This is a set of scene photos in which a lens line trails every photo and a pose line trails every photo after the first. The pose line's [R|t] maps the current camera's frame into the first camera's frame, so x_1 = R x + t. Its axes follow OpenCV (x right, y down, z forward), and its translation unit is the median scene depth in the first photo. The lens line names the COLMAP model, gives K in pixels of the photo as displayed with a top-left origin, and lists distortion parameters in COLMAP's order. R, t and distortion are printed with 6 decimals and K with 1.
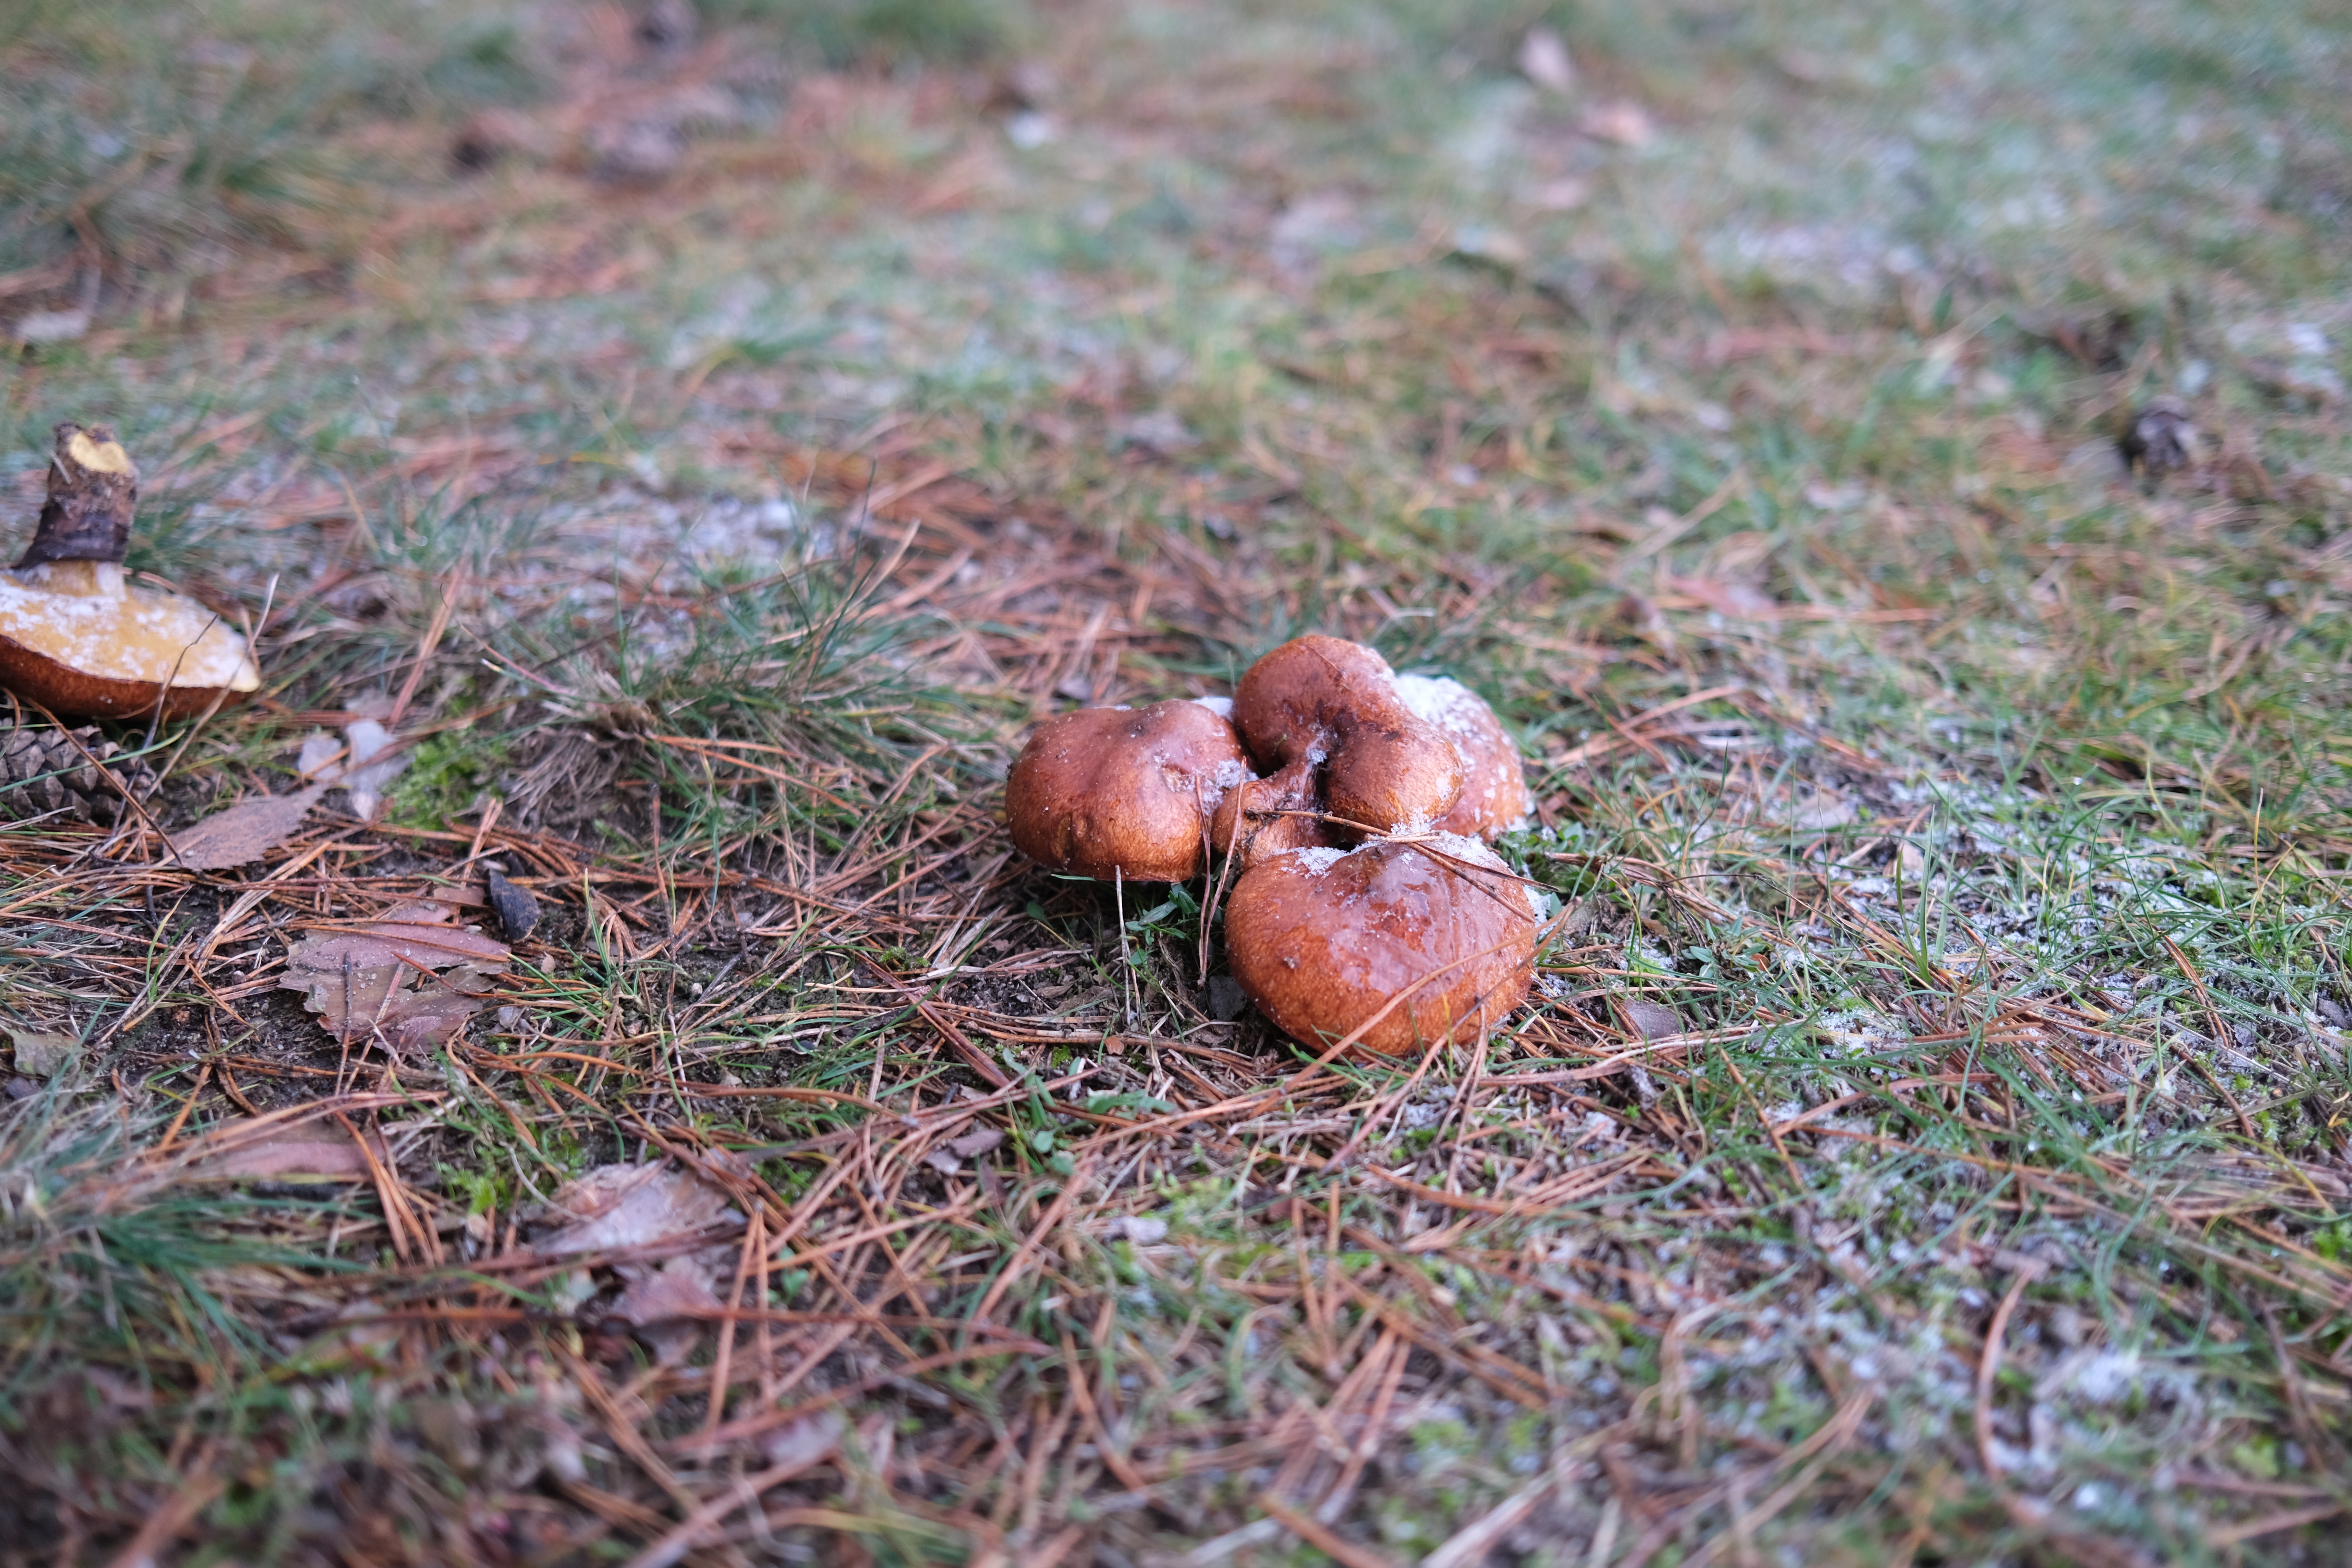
lens RADIAL K [[2285.8, 0, 1176.0], [0, 2285.8, 784.0], [0, 0, 1]] dist [-0.057886, 0.115454]
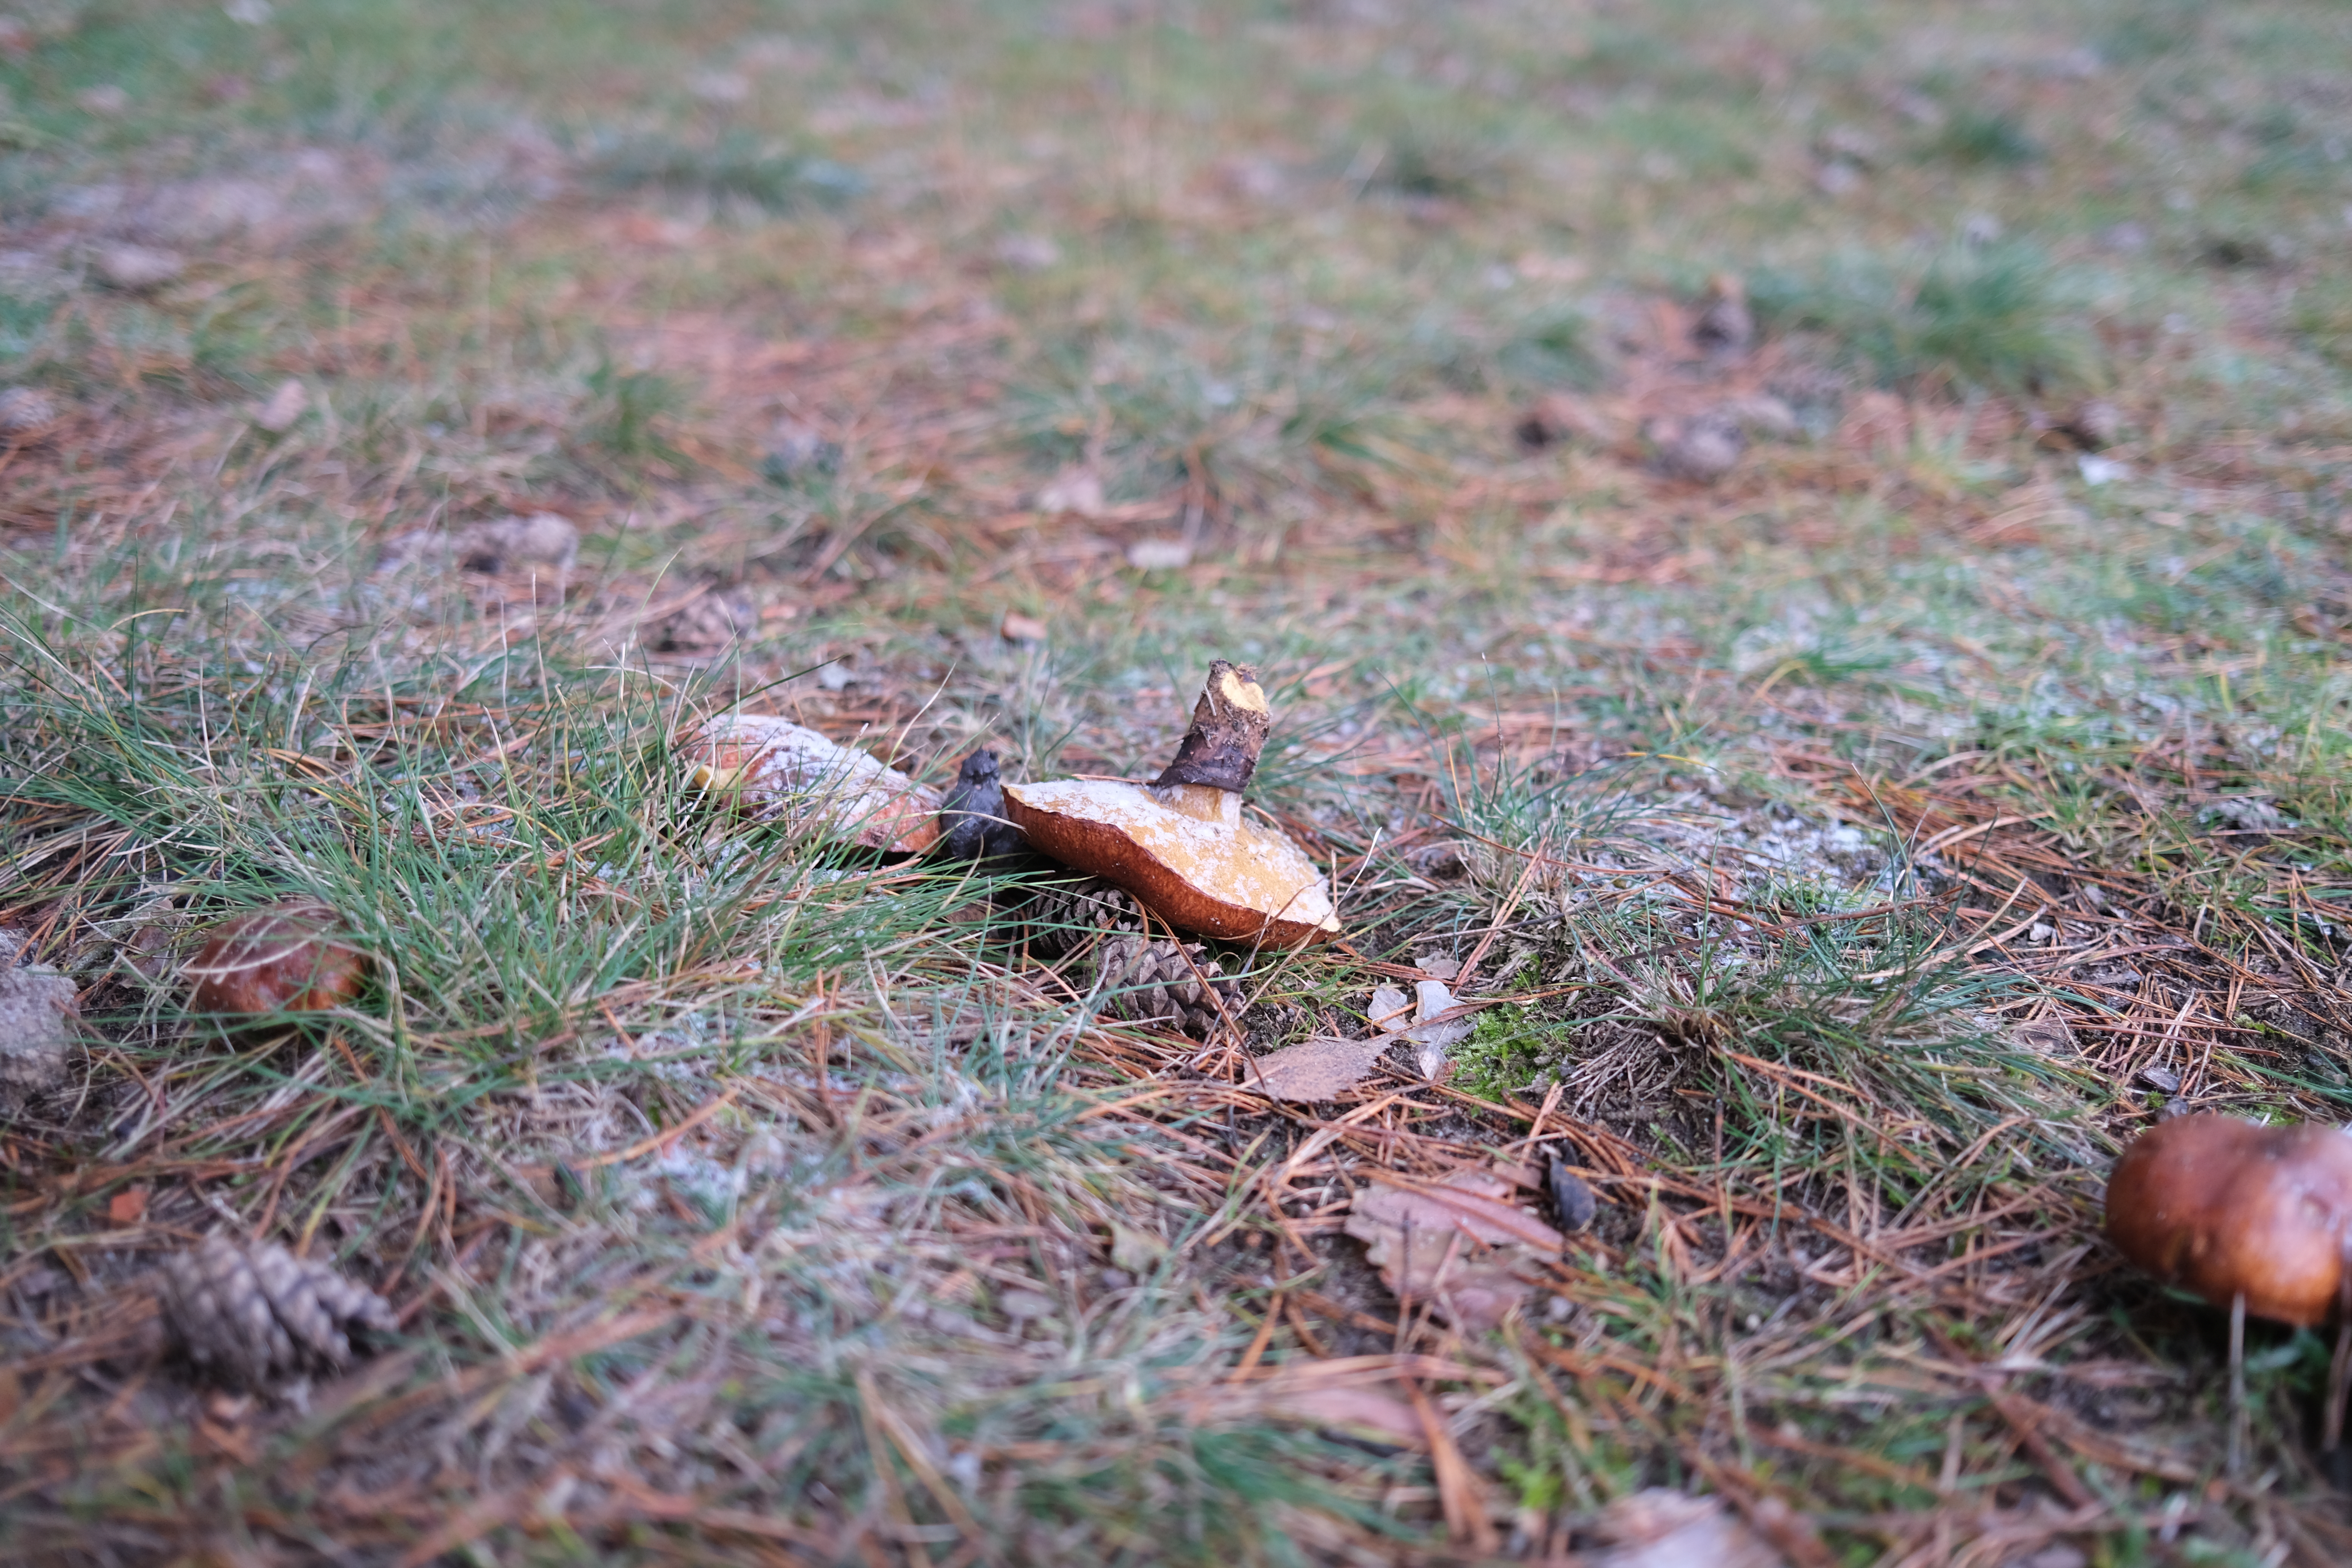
lens RADIAL K [[2285.8, 0, 1176.0], [0, 2285.8, 784.0], [0, 0, 1]] dist [-0.057886, 0.115454]
pose [[0.932395, 0.152611, -0.327641, -0.143683], [-0.186701, 0.979546, -0.075051, -0.015778], [0.309486, 0.131148, 0.941817, -0.023680]]
